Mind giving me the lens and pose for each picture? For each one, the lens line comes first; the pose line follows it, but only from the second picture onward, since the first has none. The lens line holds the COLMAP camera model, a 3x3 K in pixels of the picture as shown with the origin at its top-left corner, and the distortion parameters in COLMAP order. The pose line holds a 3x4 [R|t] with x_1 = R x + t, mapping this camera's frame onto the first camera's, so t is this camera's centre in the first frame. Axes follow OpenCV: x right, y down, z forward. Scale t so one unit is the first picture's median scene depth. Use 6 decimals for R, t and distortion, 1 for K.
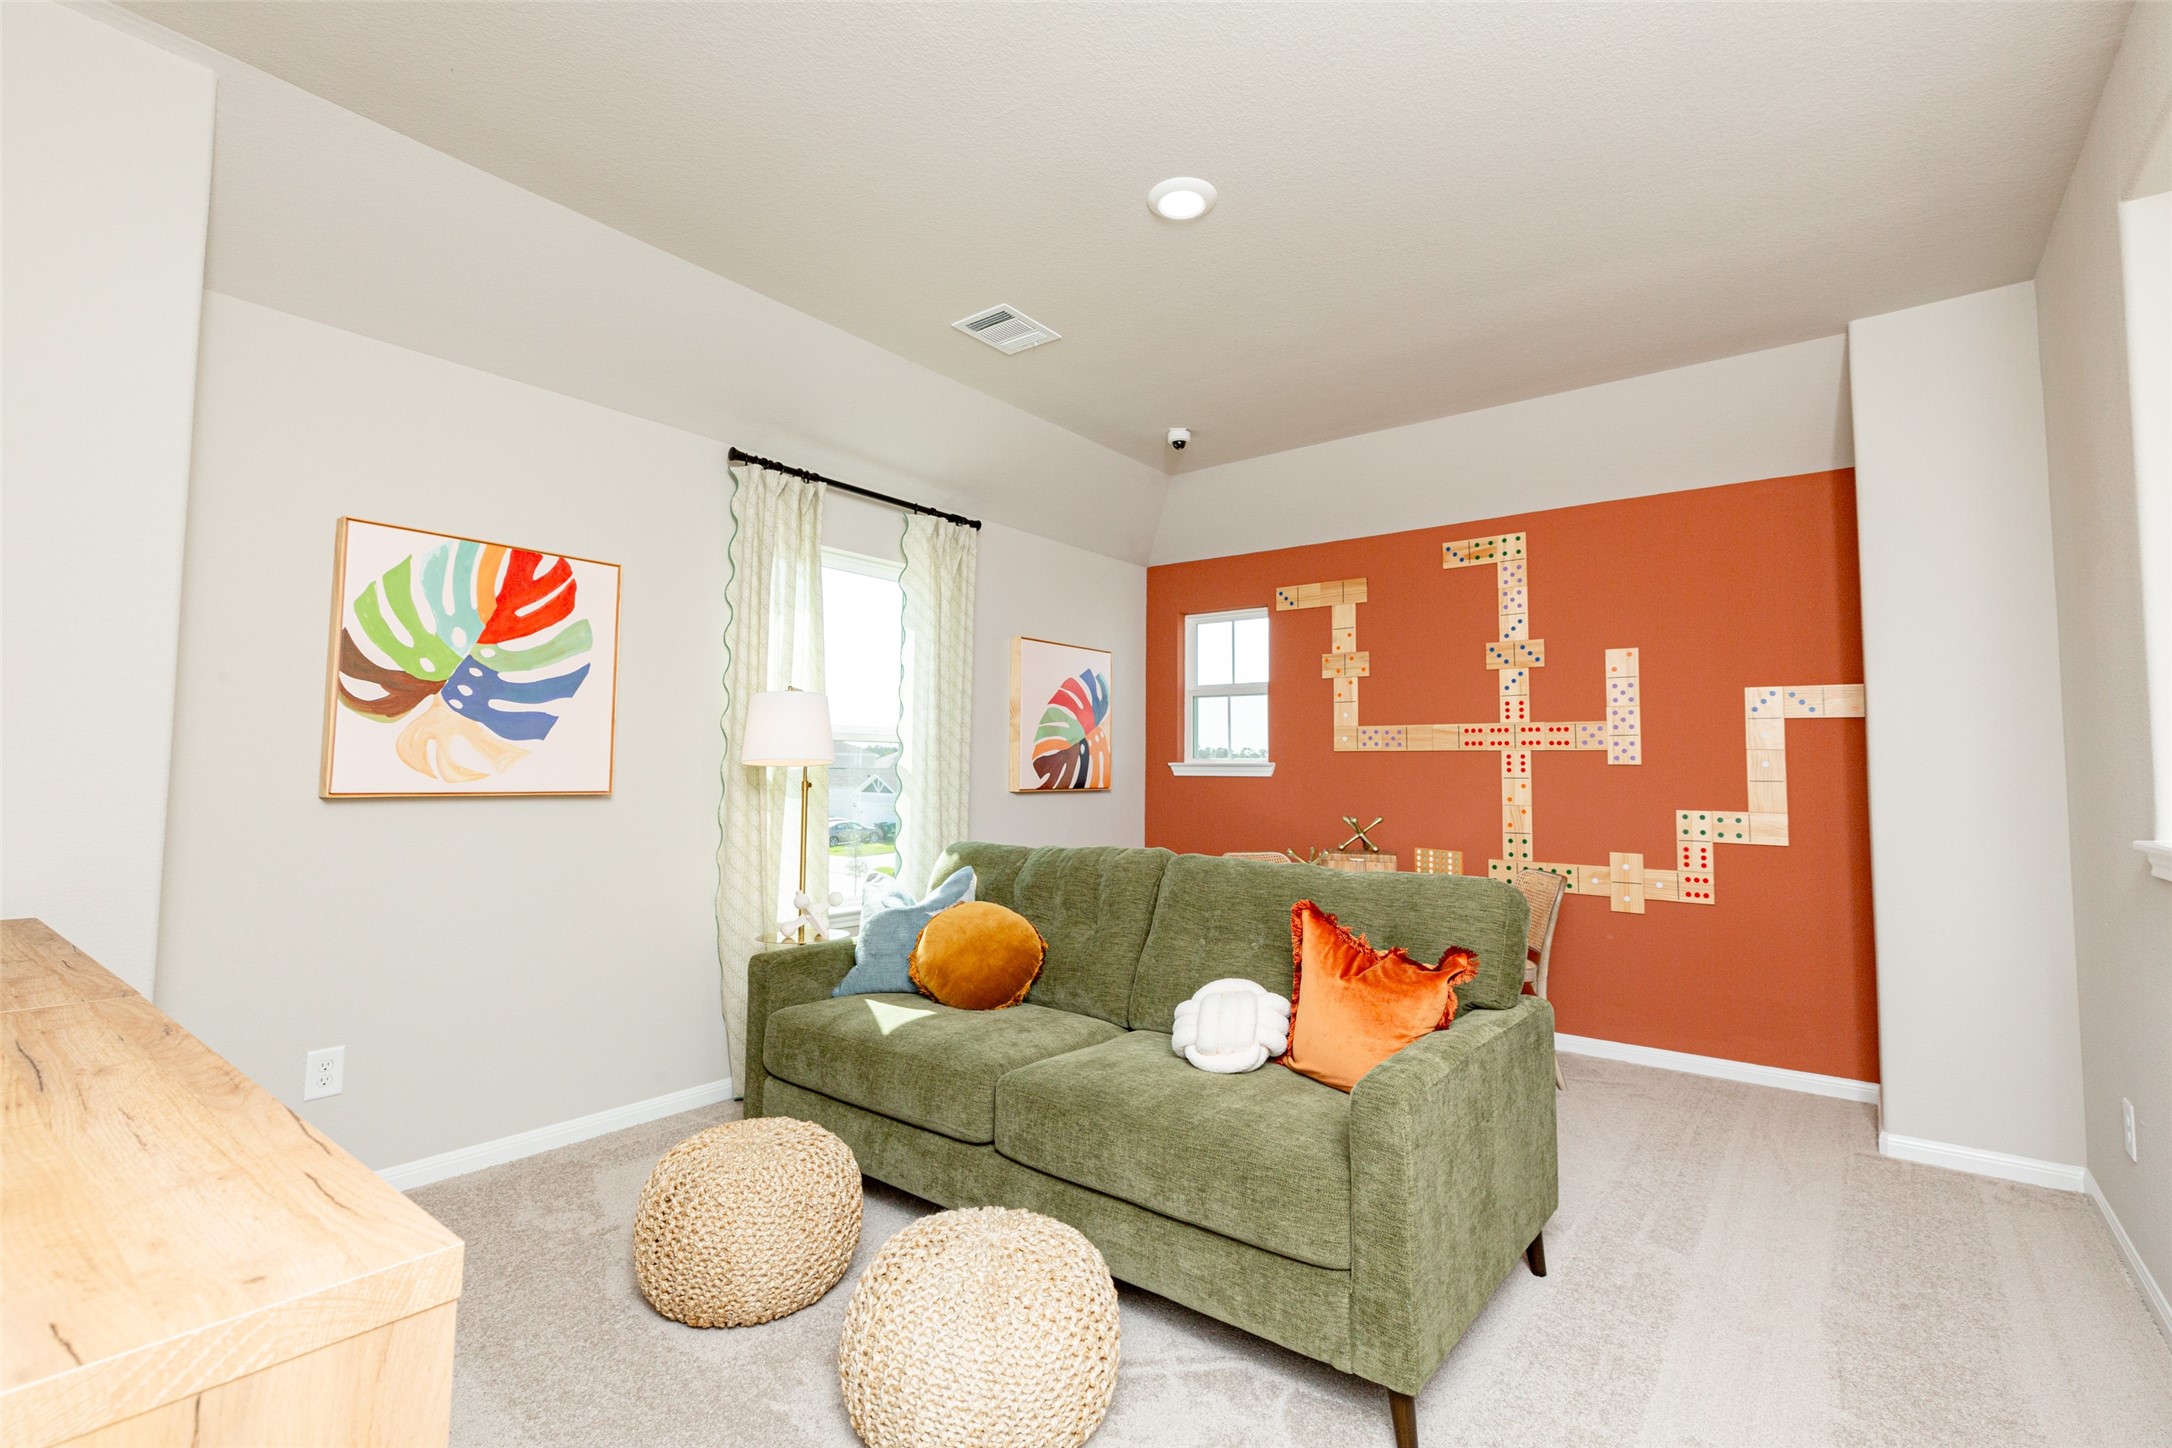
lens RADIAL K [[976.7, 0, 1088.6], [0, 976.7, 704.7], [0, 0, 1]] dist [0.003819, -0.000151]
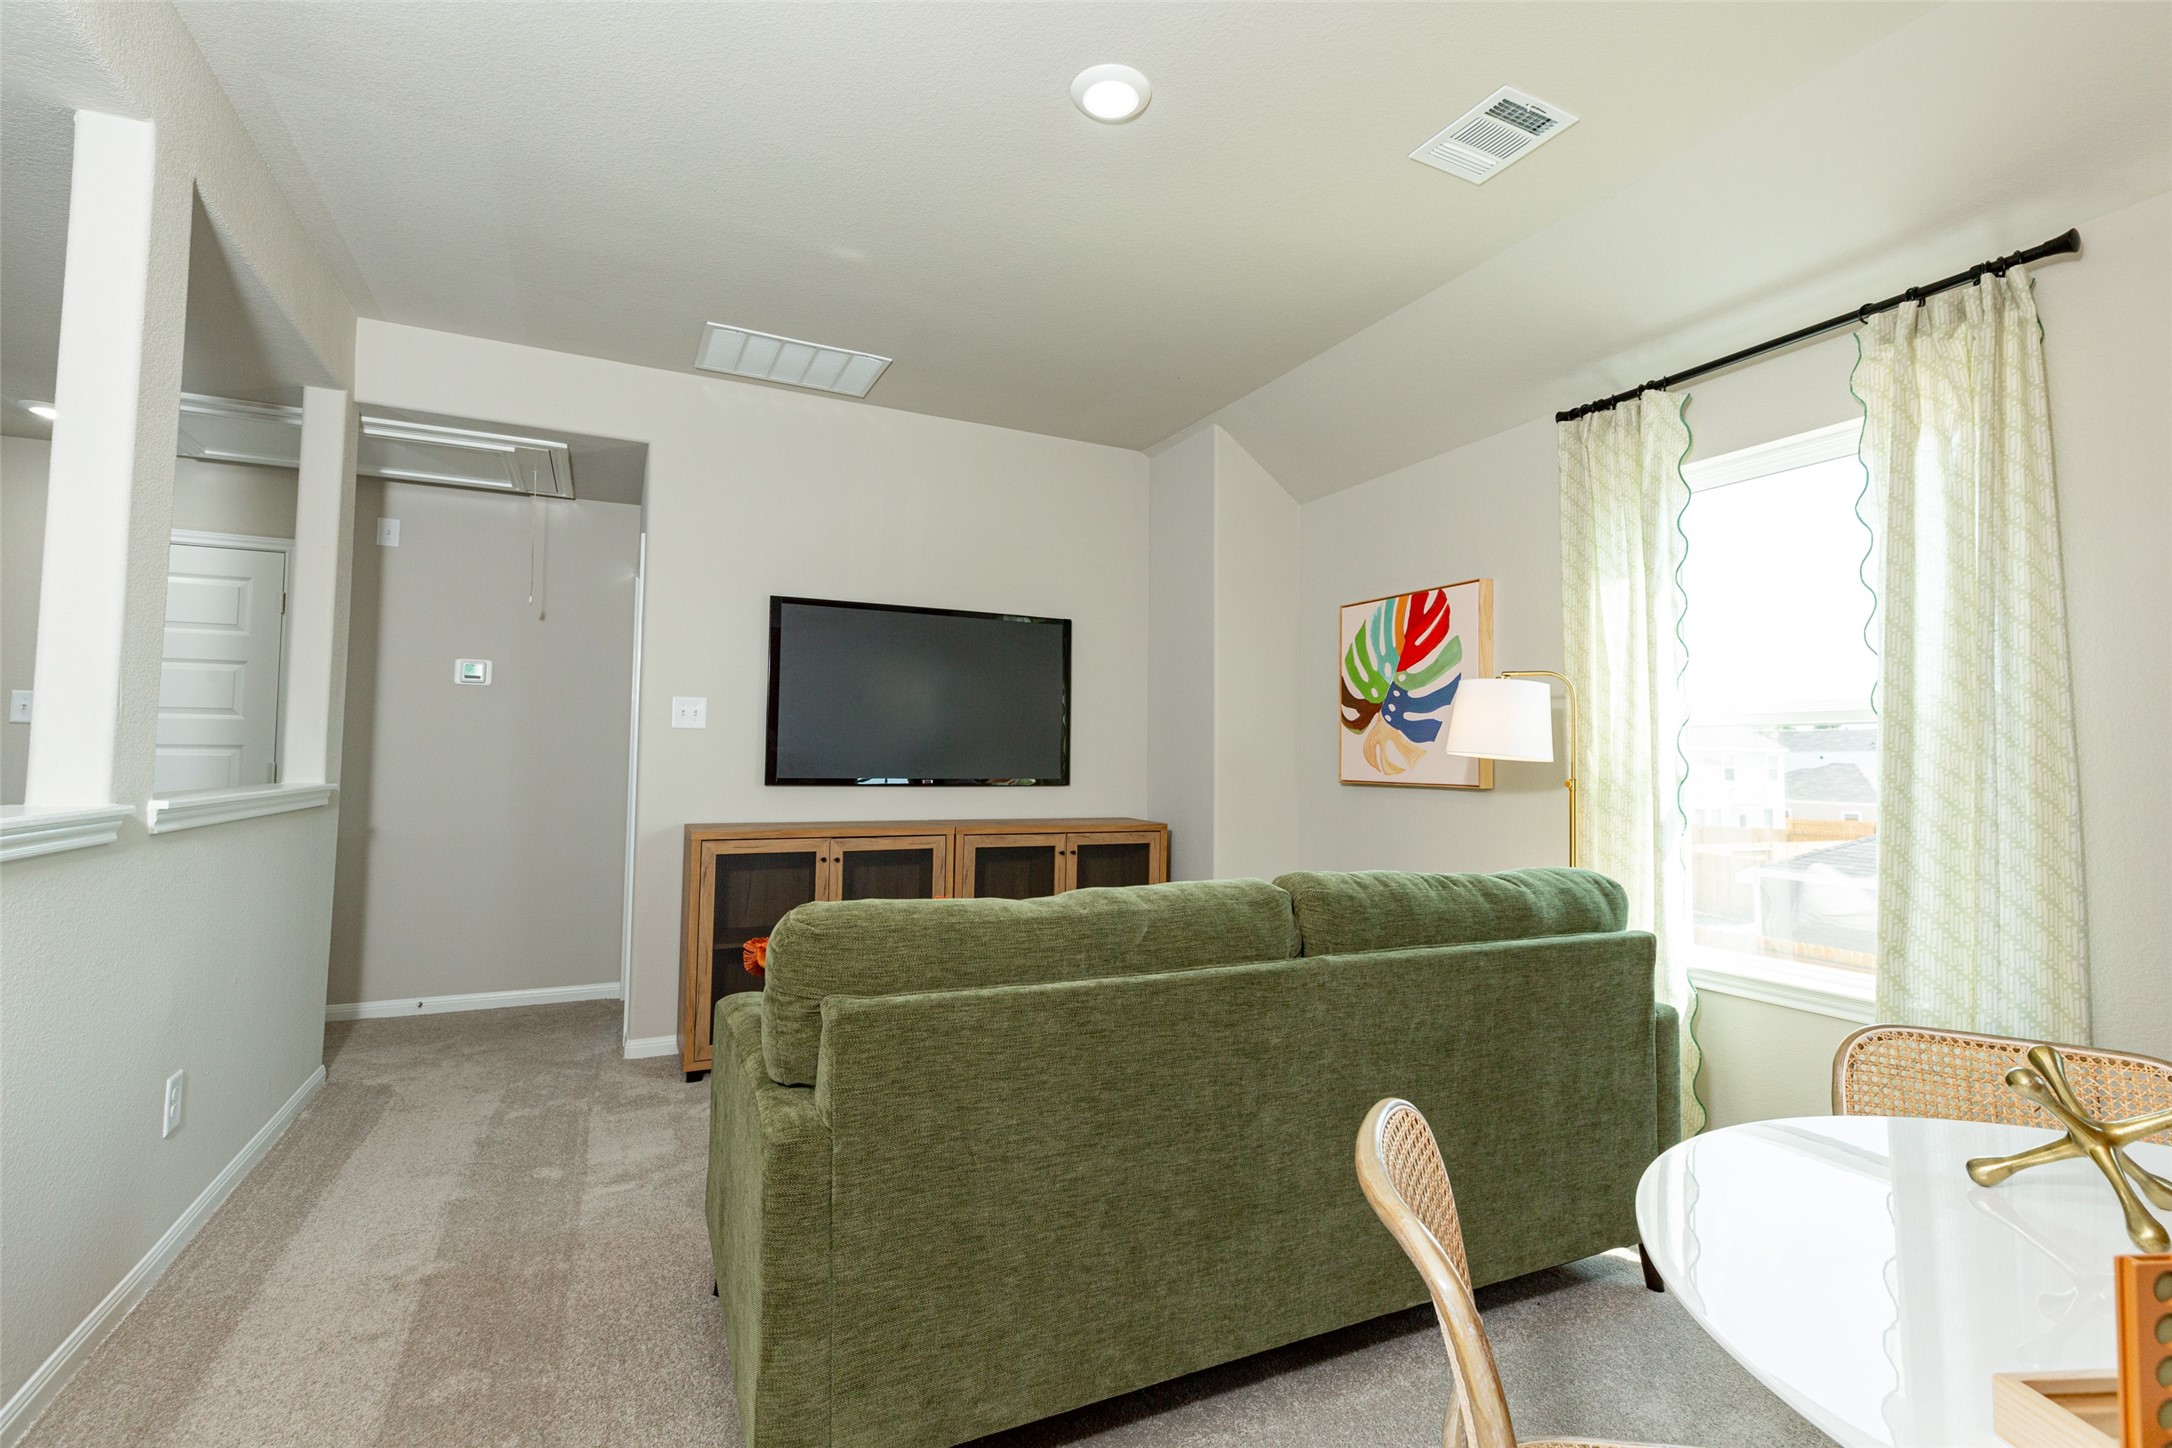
lens RADIAL K [[976.7, 0, 1088.6], [0, 976.7, 704.7], [0, 0, 1]] dist [0.003819, -0.000151]
pose [[-0.431294, -0.065500, -0.899831, 0.772206], [0.047643, 0.994316, -0.095213, 0.090692], [0.900953, -0.083936, -0.425722, 1.194414]]
